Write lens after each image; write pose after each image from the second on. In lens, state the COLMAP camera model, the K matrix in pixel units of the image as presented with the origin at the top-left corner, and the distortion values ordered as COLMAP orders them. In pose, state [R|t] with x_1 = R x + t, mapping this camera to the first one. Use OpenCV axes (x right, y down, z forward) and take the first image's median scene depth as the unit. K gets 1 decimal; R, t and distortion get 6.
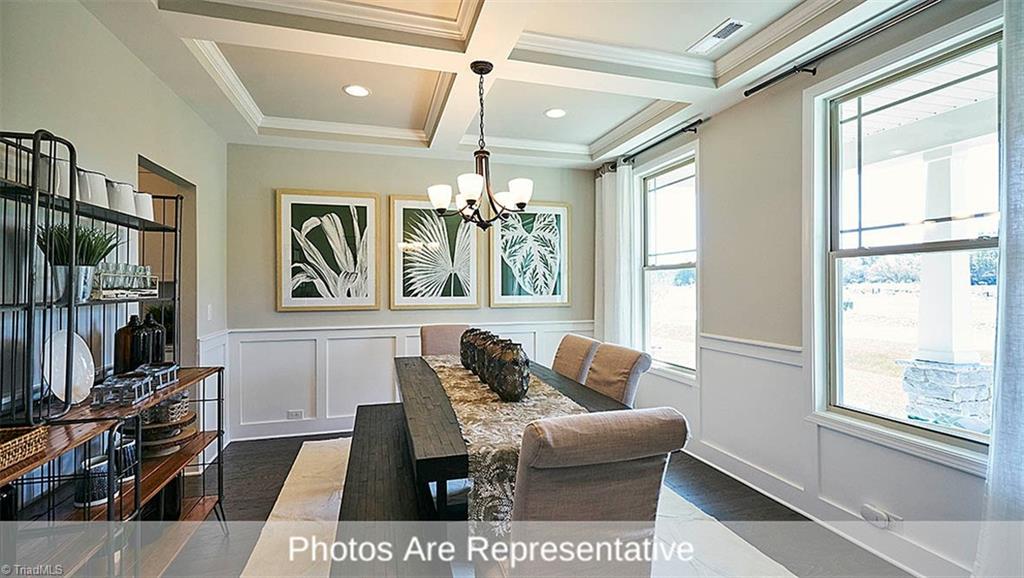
lens RADIAL K [[456.6, 0, 512.0], [0, 456.6, 289.0], [0, 0, 1]] dist [-0.000844, 0.000006]
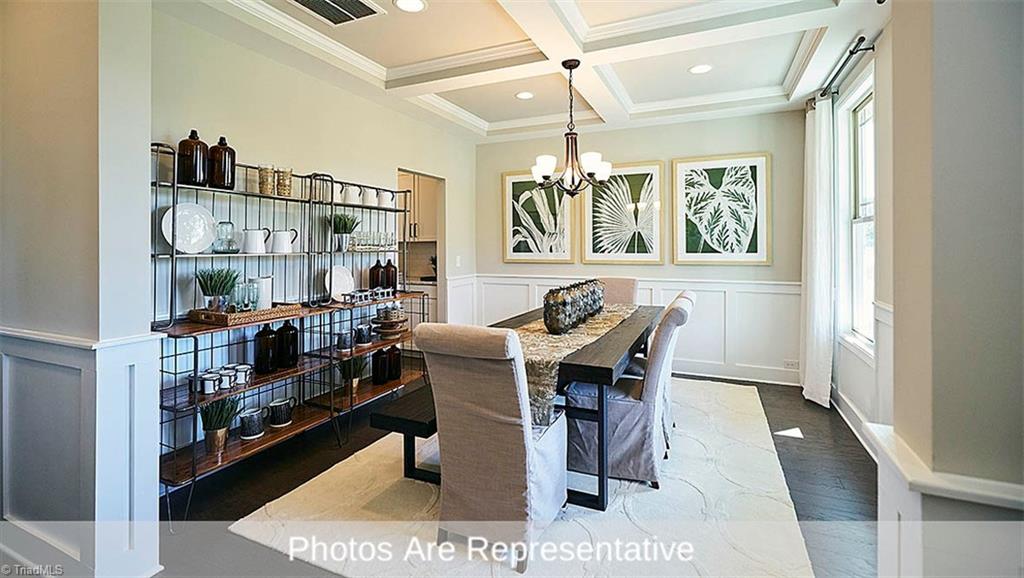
lens RADIAL K [[452.3, 0, 511.9], [0, 452.3, 251.4], [0, 0, 1]] dist [0.000186, 0.000034]
pose [[0.760141, 0.008601, -0.649701, 0.351391], [-0.002754, 0.999946, 0.010016, 0.002160], [0.649752, -0.005824, 0.760124, -0.013593]]
